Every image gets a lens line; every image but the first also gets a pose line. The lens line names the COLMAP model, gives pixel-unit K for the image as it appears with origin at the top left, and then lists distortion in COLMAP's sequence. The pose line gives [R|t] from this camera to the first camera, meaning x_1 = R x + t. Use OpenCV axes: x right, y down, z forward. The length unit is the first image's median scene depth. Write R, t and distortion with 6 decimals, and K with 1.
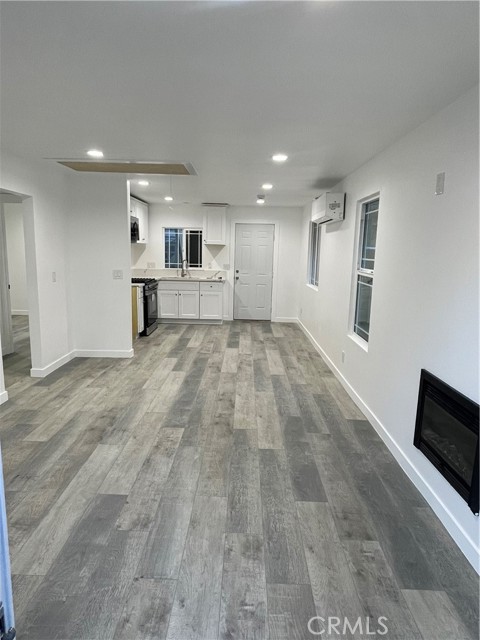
lens RADIAL K [[385.2, 0, 240.0], [0, 385.2, 316.1], [0, 0, 1]] dist [-0.020059, 0.001731]
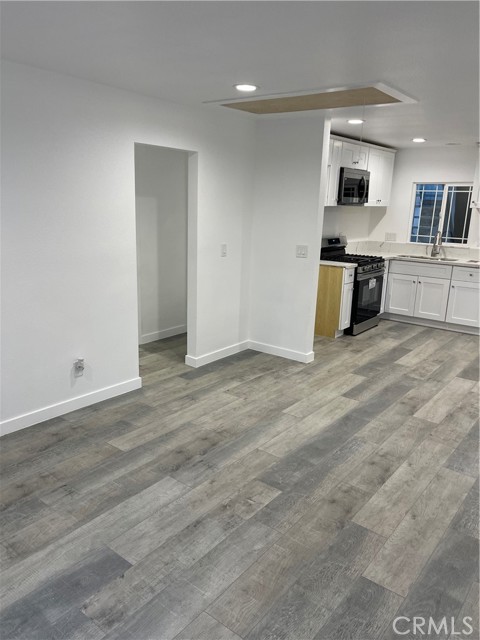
lens RADIAL K [[481.7, 0, 238.5], [0, 481.7, 321.8], [0, 0, 1]] dist [0.037226, -0.043789]
pose [[0.793672, 0.149743, -0.589629, 0.229278], [-0.114366, 0.988678, 0.097143, -0.071897], [0.597499, -0.009666, 0.801811, 0.247691]]
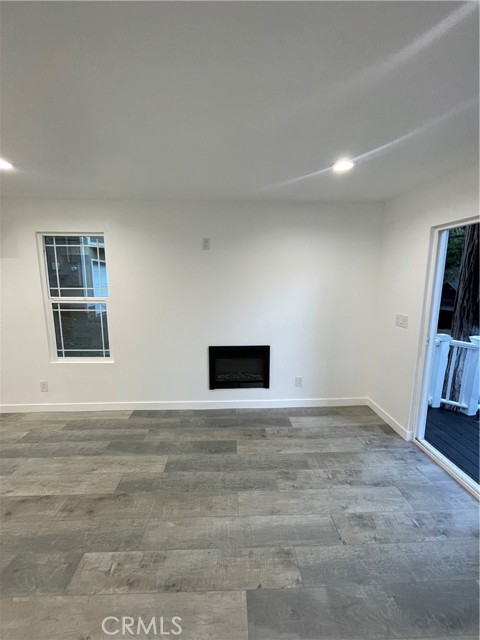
lens RADIAL K [[255.0, 0, 236.7], [0, 255.0, 317.2], [0, 0, 1]] dist [-0.001279, -0.000291]
pose [[-0.047377, -0.183109, 0.981950, -0.476485], [0.165611, 0.968009, 0.188500, -0.140534], [-0.985052, 0.171553, -0.015536, 0.608853]]
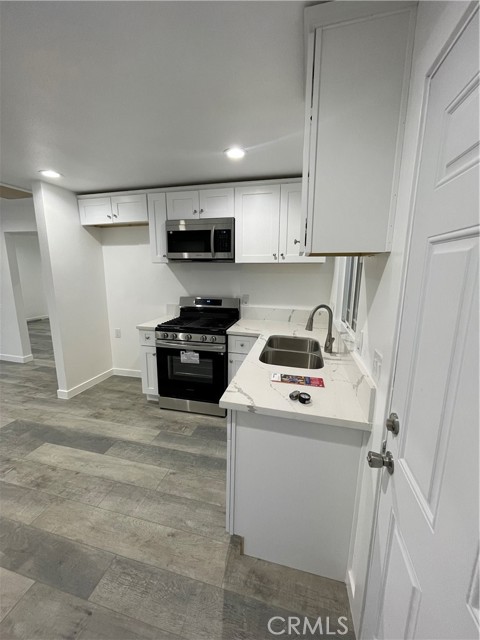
lens RADIAL K [[255.0, 0, 237.6], [0, 255.0, 317.9], [0, 0, 1]] dist [-0.001279, -0.000291]
pose [[-0.230012, 0.160394, -0.959879, 0.215812], [-0.175826, 0.963245, 0.203088, -0.377661], [0.957173, 0.215484, -0.193356, 2.187456]]
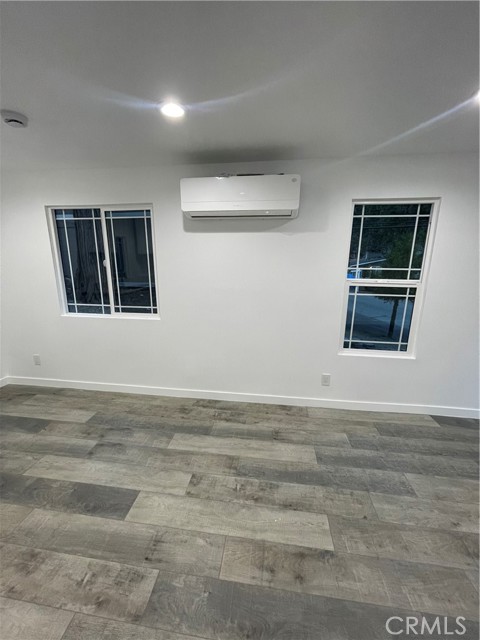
lens RADIAL K [[255.0, 0, 237.2], [0, 255.0, 318.3], [0, 0, 1]] dist [-0.001279, -0.000291]
pose [[0.119545, -0.257258, 0.958920, -0.364017], [0.166009, 0.957428, 0.236162, -0.258978], [-0.978851, 0.130958, 0.157163, 1.374787]]
